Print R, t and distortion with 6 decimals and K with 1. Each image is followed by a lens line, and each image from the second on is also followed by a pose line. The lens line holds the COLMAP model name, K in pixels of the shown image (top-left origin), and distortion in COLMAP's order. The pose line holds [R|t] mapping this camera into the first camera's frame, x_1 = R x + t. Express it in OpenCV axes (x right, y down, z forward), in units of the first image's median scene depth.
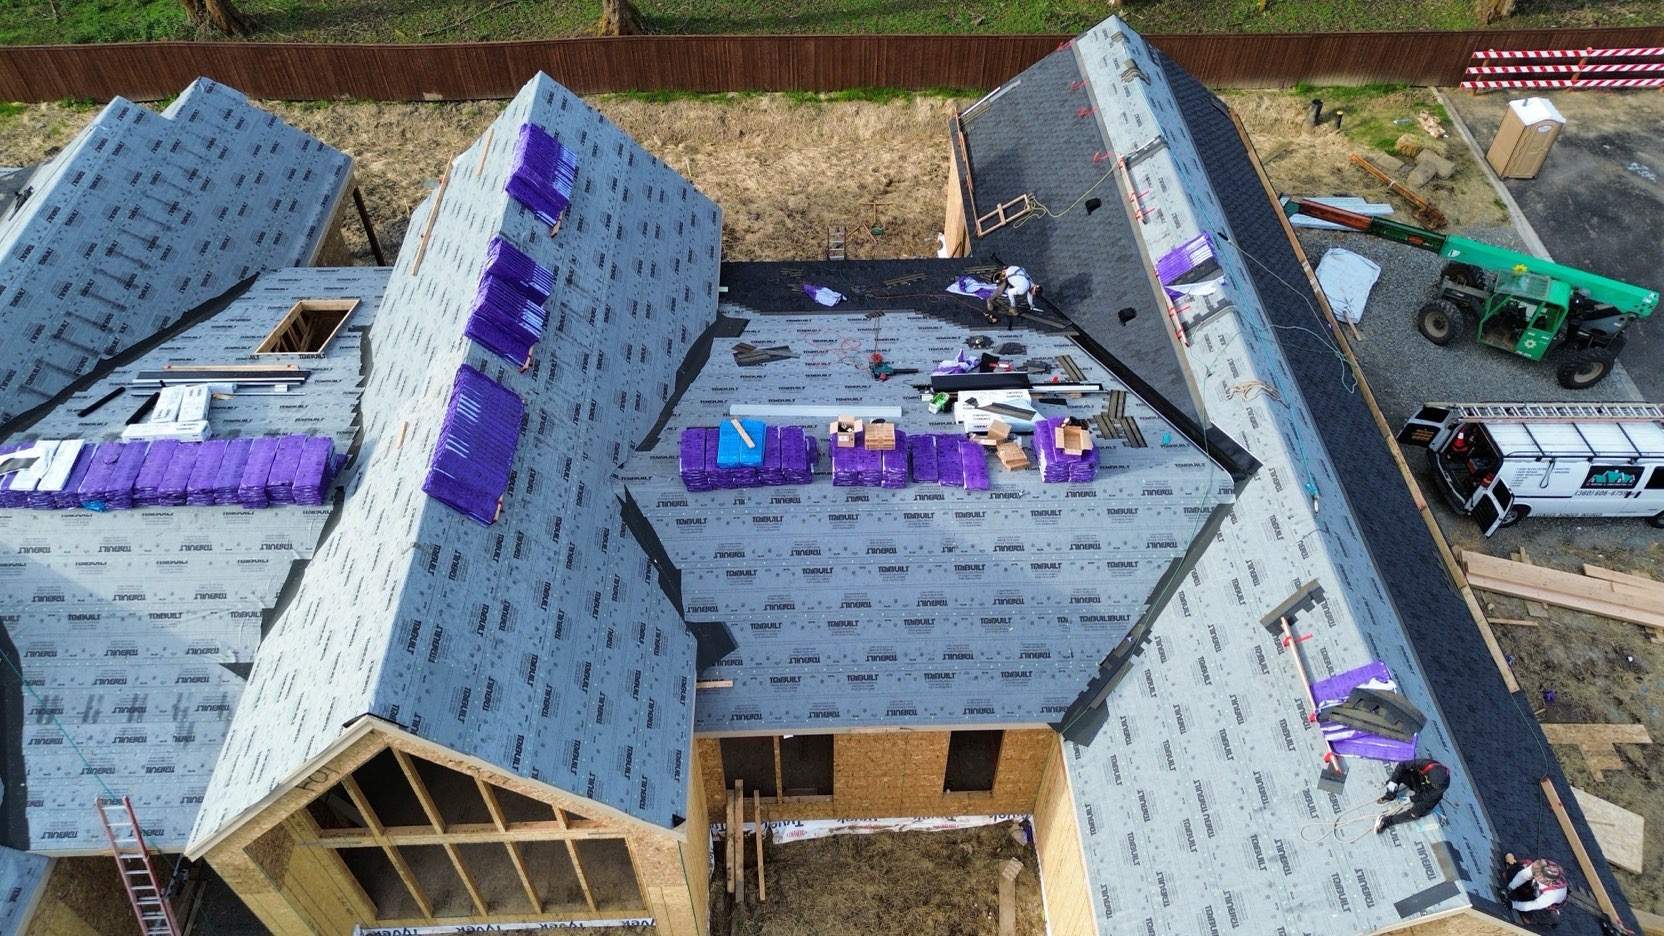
lens RADIAL K [[1217.3, 0, 840.3], [0, 1217.3, 463.8], [0, 0, 1]] dist [0.044341, -0.050732]
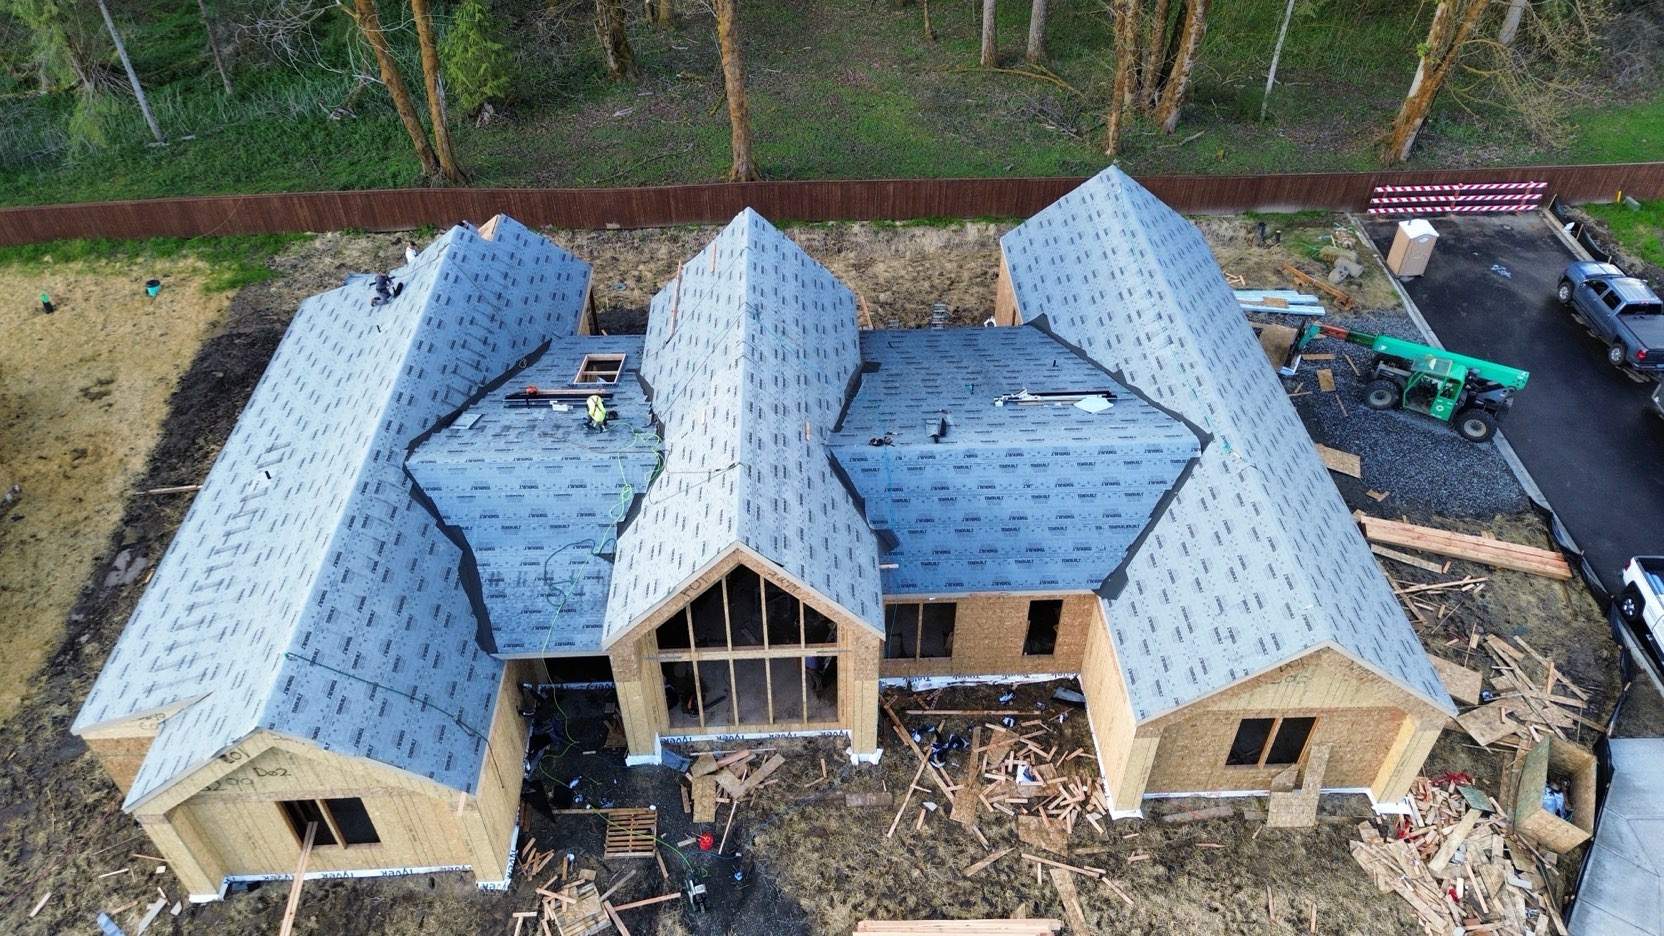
lens RADIAL K [[1217.3, 0, 829.2], [0, 1217.3, 477.6], [0, 0, 1]] dist [0.044341, -0.050732]
pose [[0.999967, -0.007453, -0.003250, -0.142703], [0.007118, 0.995627, -0.093147, 0.173008], [0.003930, 0.093121, 0.995647, -0.525956]]
